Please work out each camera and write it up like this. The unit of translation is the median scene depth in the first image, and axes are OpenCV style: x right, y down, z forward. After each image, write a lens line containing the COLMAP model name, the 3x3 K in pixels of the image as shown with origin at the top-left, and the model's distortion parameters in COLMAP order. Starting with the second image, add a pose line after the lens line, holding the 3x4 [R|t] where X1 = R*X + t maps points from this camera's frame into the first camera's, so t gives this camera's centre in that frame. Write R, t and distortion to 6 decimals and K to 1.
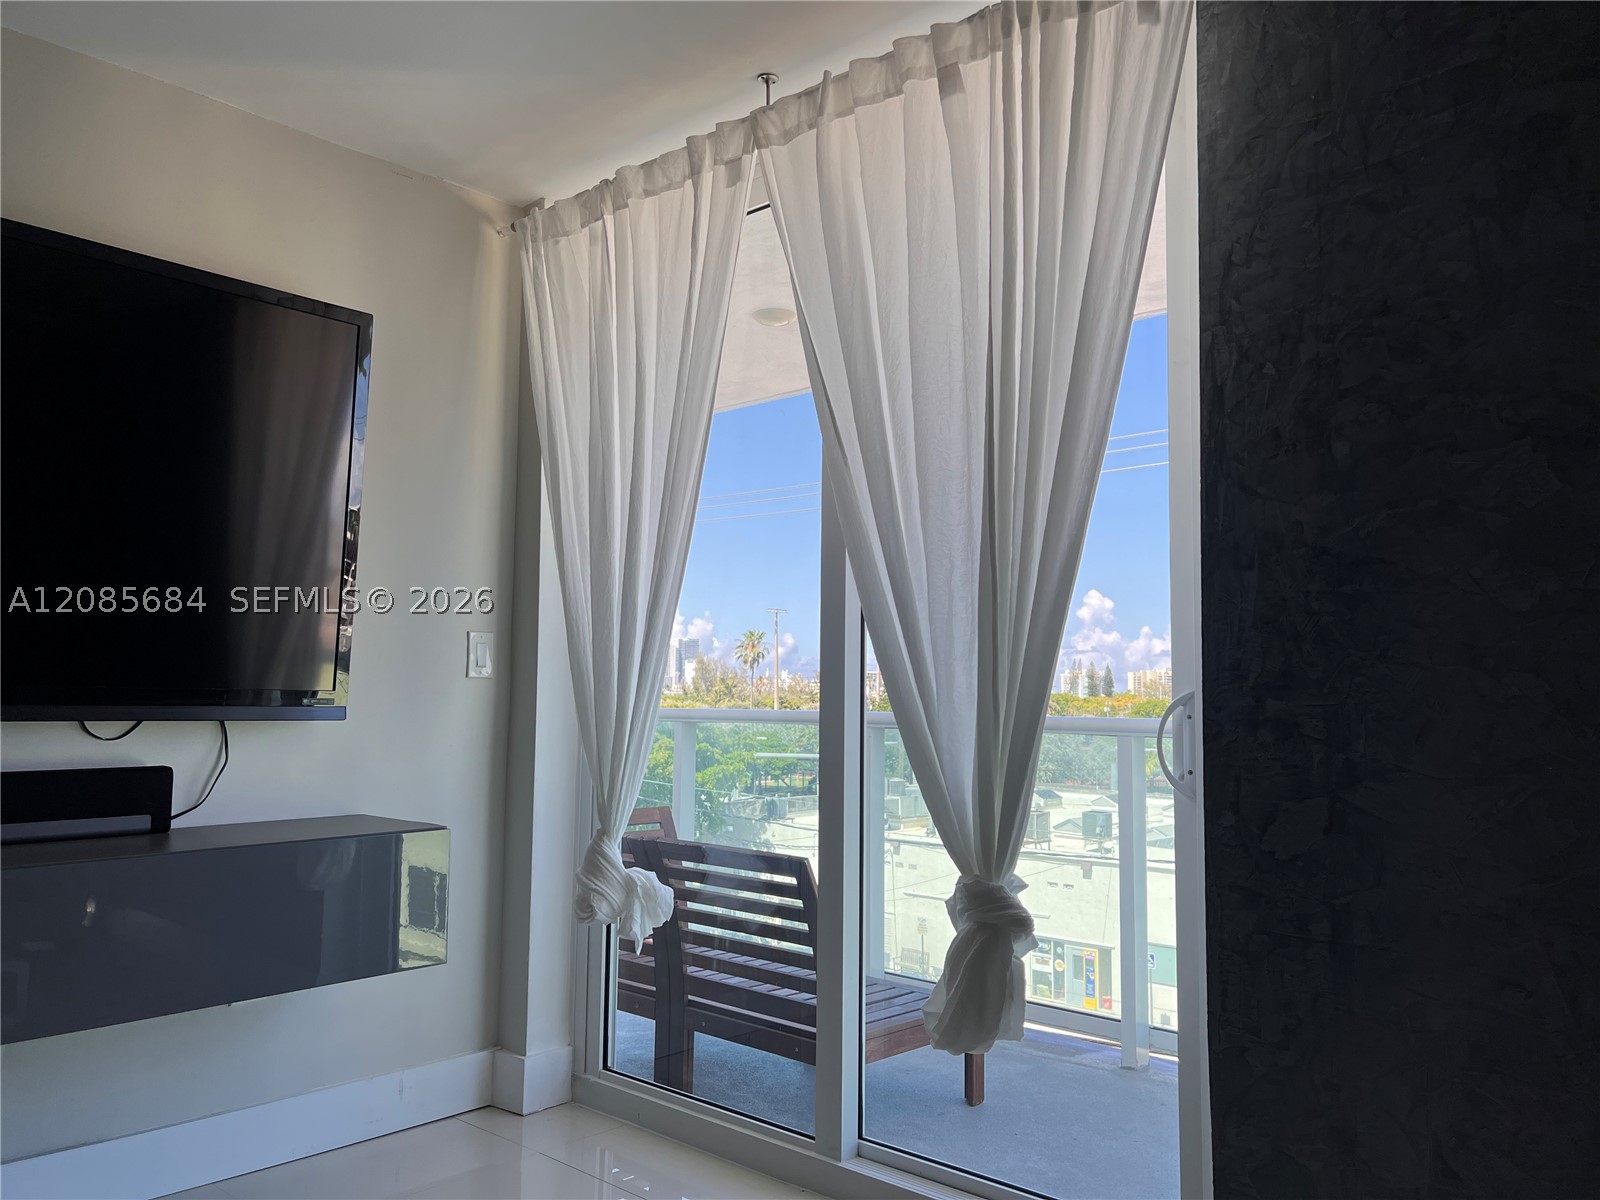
lens RADIAL K [[1210.0, 0, 783.4], [0, 1210.0, 601.9], [0, 0, 1]] dist [0.060746, -0.076770]
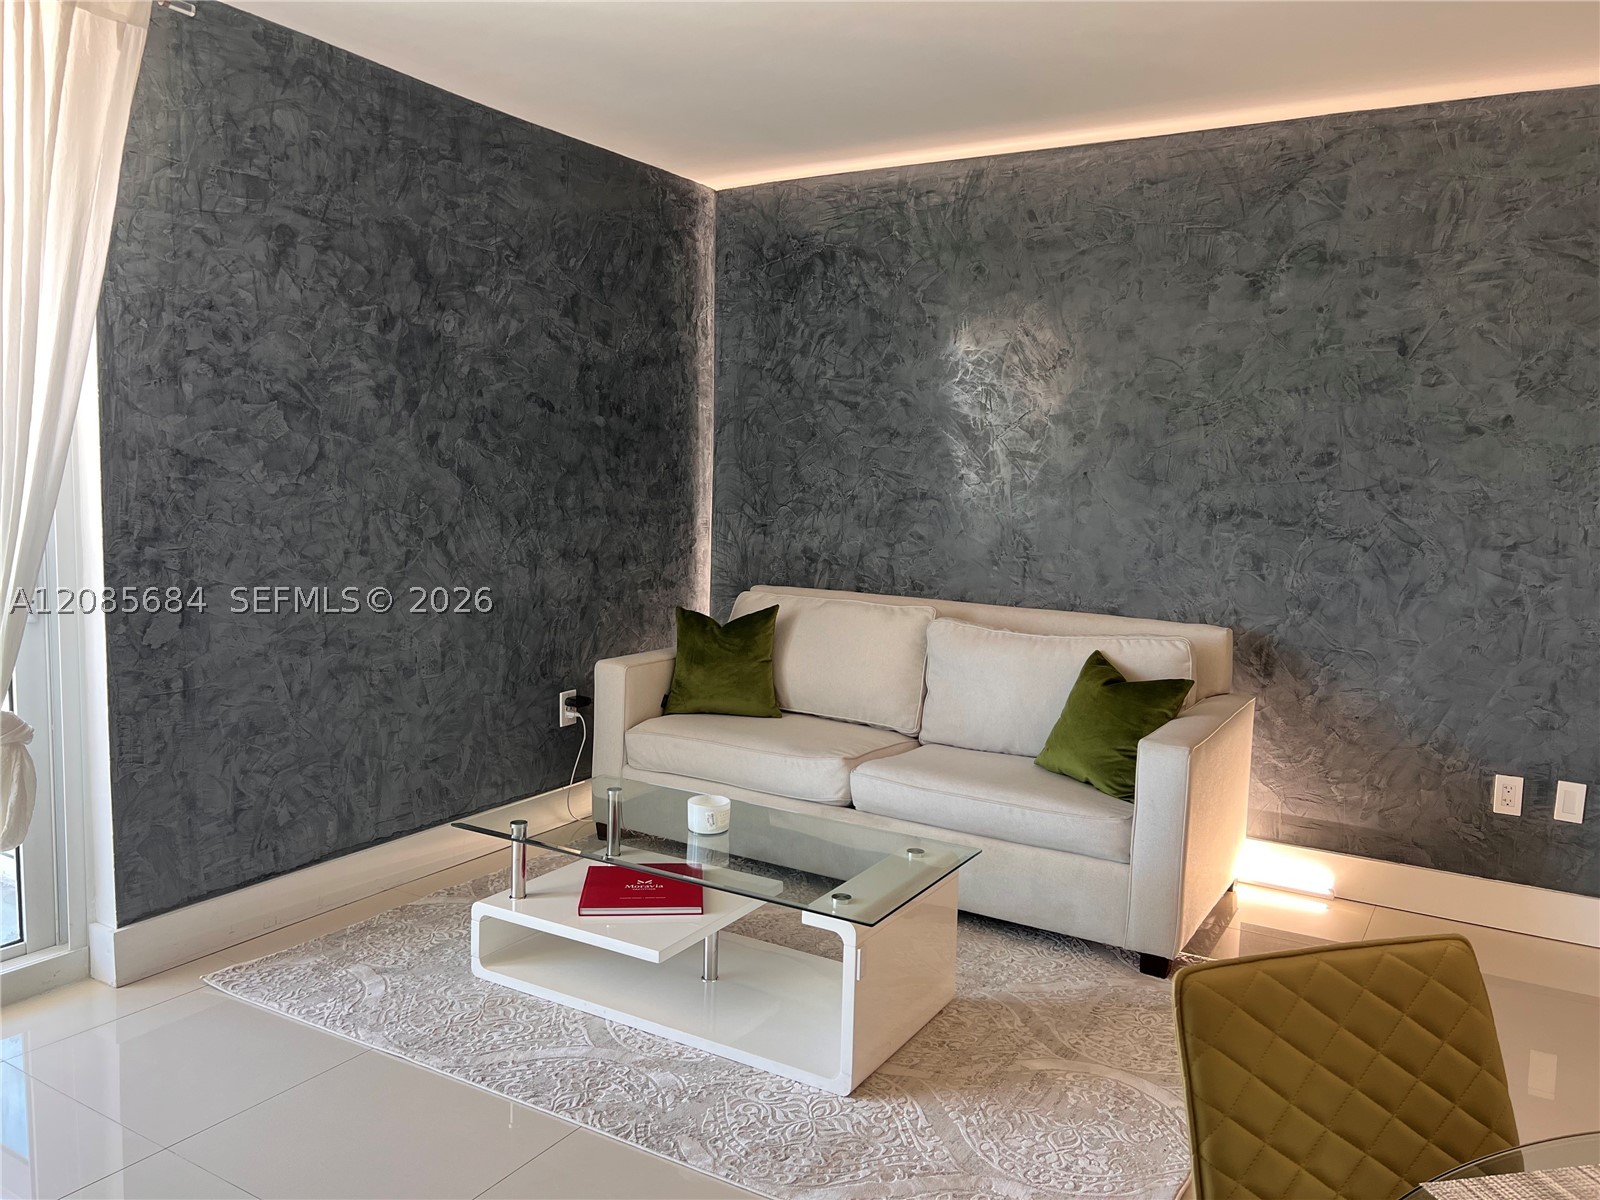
lens RADIAL K [[1210.0, 0, 790.2], [0, 1210.0, 593.3], [0, 0, 1]] dist [0.060746, -0.076770]
pose [[-0.191945, -0.117276, 0.974373, -1.059311], [-0.107356, 0.989385, 0.097935, -0.083535], [-0.975516, -0.085807, -0.202498, 0.440774]]
